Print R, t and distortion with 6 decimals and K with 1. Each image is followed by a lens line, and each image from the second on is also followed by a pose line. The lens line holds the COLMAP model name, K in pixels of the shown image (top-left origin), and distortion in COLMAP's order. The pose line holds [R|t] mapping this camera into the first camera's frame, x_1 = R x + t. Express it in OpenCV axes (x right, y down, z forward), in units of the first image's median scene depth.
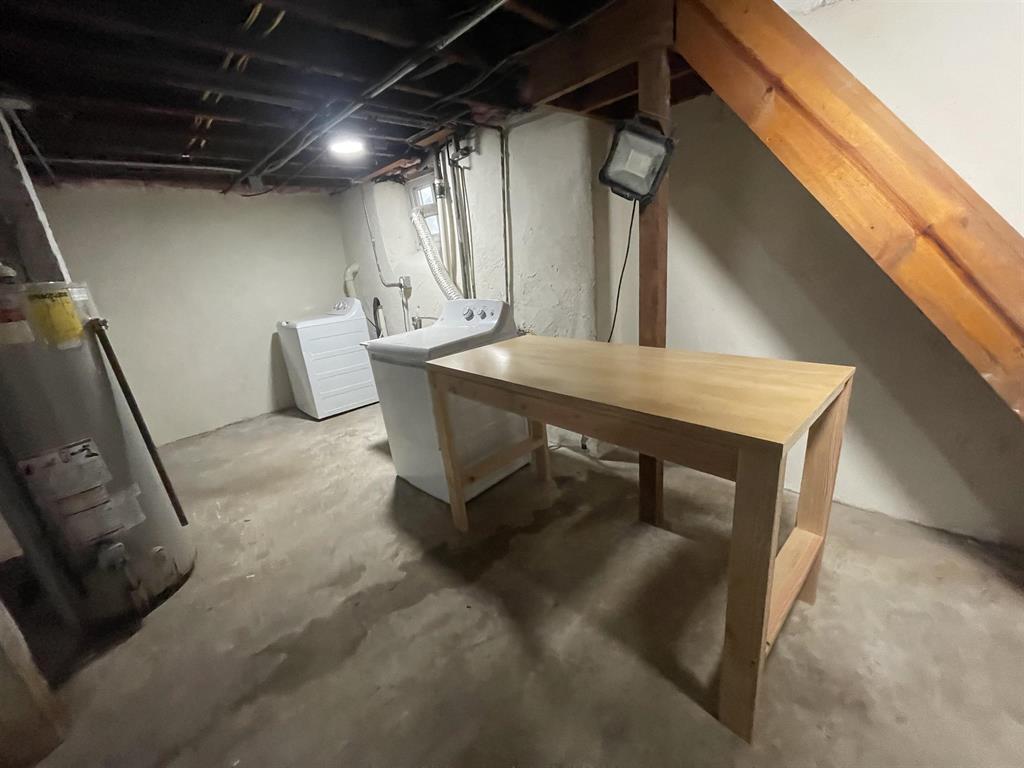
lens RADIAL K [[402.8, 0, 510.9], [0, 402.8, 385.0], [0, 0, 1]] dist [0.004455, 0.000121]
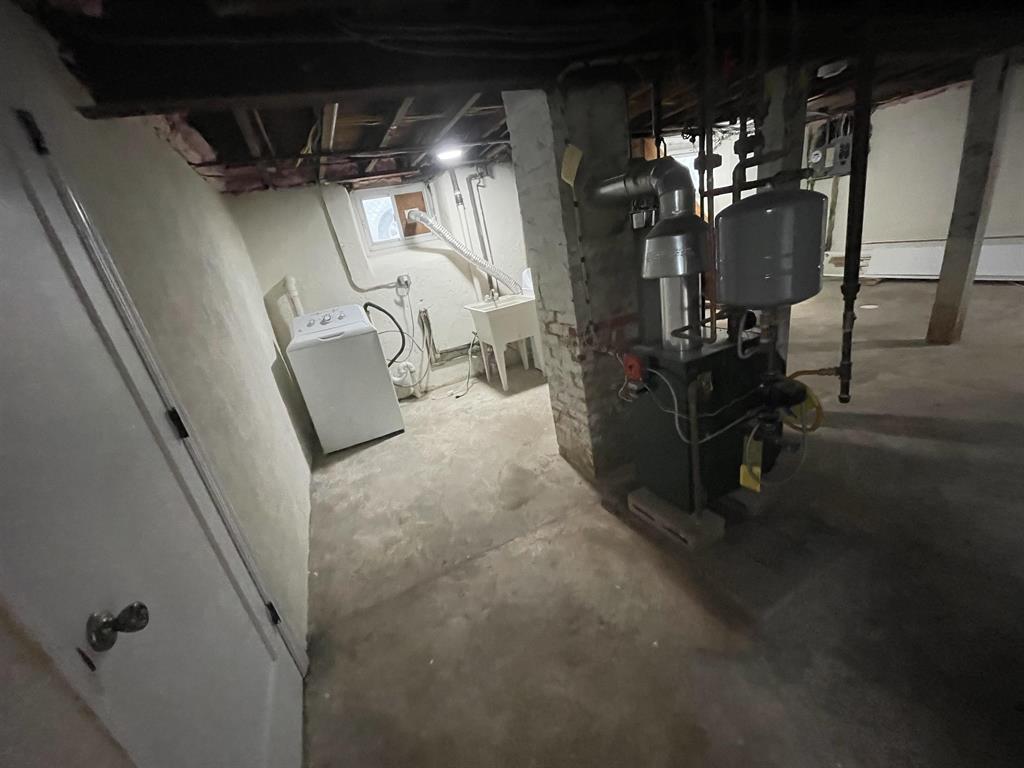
lens RADIAL K [[402.8, 0, 510.9], [0, 402.8, 384.2], [0, 0, 1]] dist [0.004455, 0.000121]
pose [[0.367493, -0.287052, 0.884619, -1.348483], [0.405157, 0.905586, 0.125543, -0.026682], [-0.837136, 0.312273, 0.449098, 0.415813]]
